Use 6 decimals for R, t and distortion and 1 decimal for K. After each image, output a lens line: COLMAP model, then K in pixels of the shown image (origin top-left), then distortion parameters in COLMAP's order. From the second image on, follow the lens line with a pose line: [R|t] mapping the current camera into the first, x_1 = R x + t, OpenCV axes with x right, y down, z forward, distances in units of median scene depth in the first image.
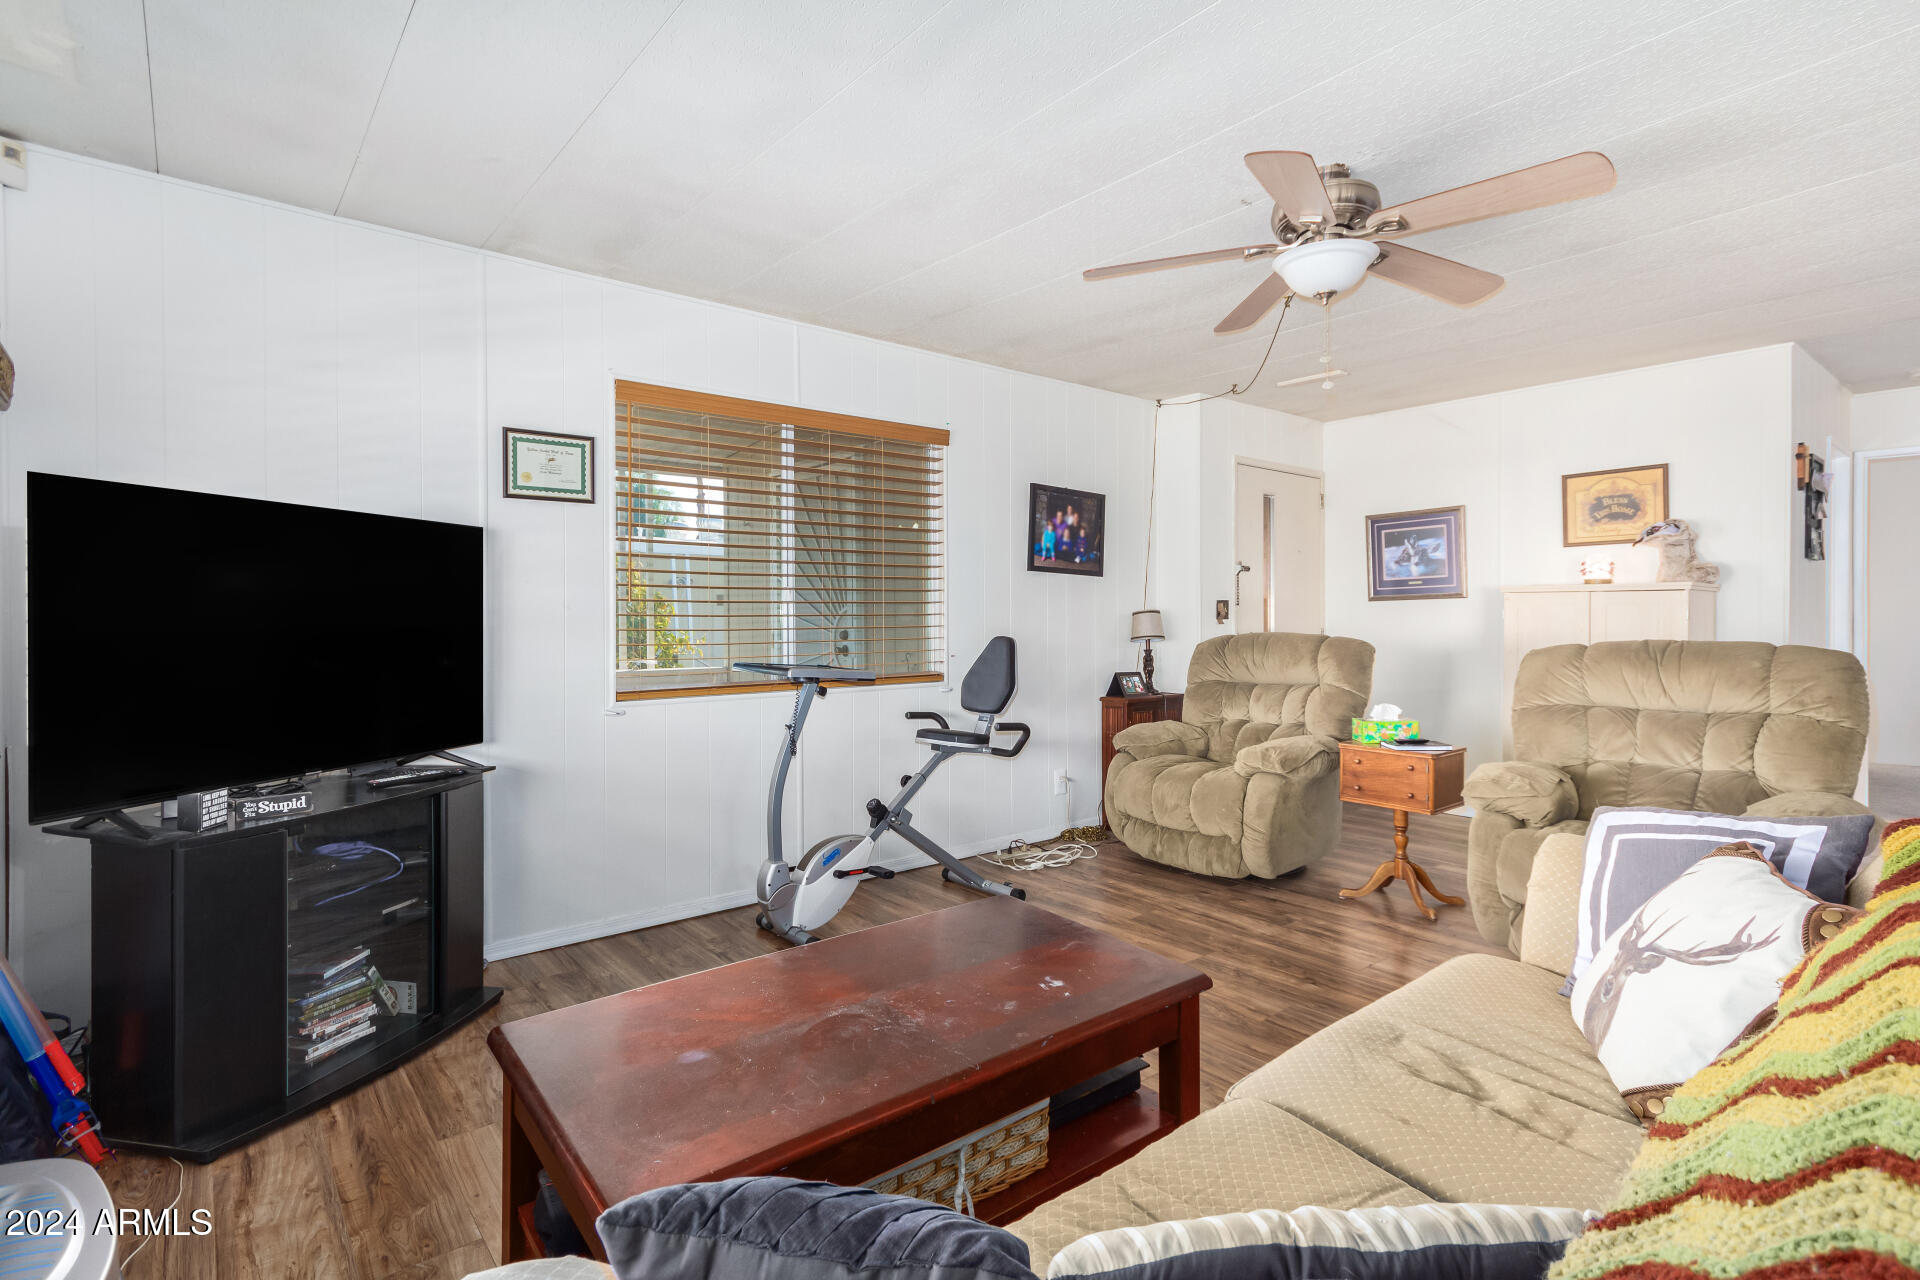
lens RADIAL K [[927.8, 0, 1009.8], [0, 927.8, 619.3], [0, 0, 1]] dist [0.000758, 0.001874]
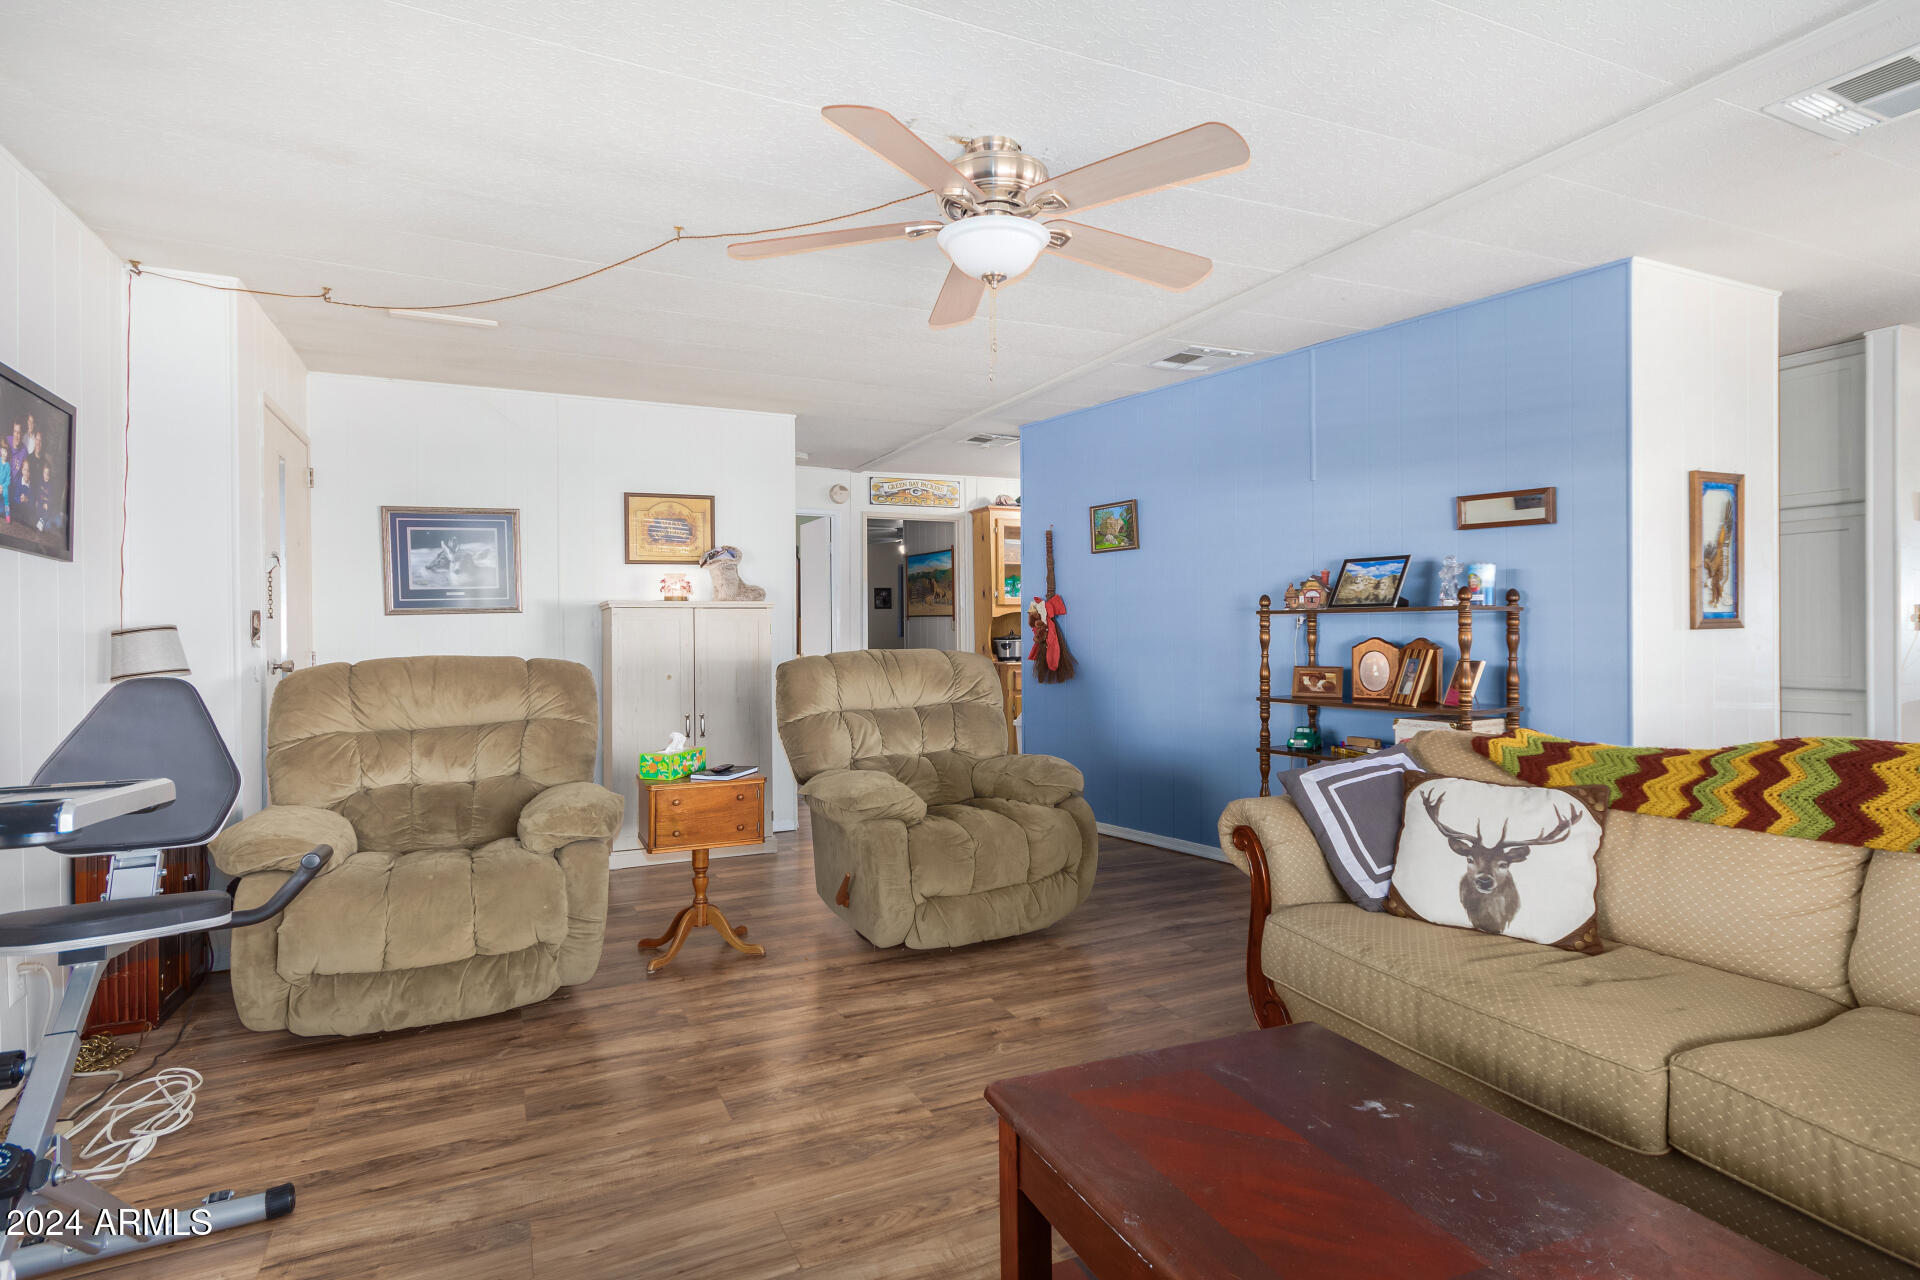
lens RADIAL K [[927.8, 0, 942.1], [0, 927.8, 630.8], [0, 0, 1]] dist [0.000758, 0.001874]
pose [[0.292605, -0.003346, 0.956228, -0.333614], [0.012816, 0.999918, -0.000423, -0.000074], [-0.956148, 0.012379, 0.292623, 0.476915]]
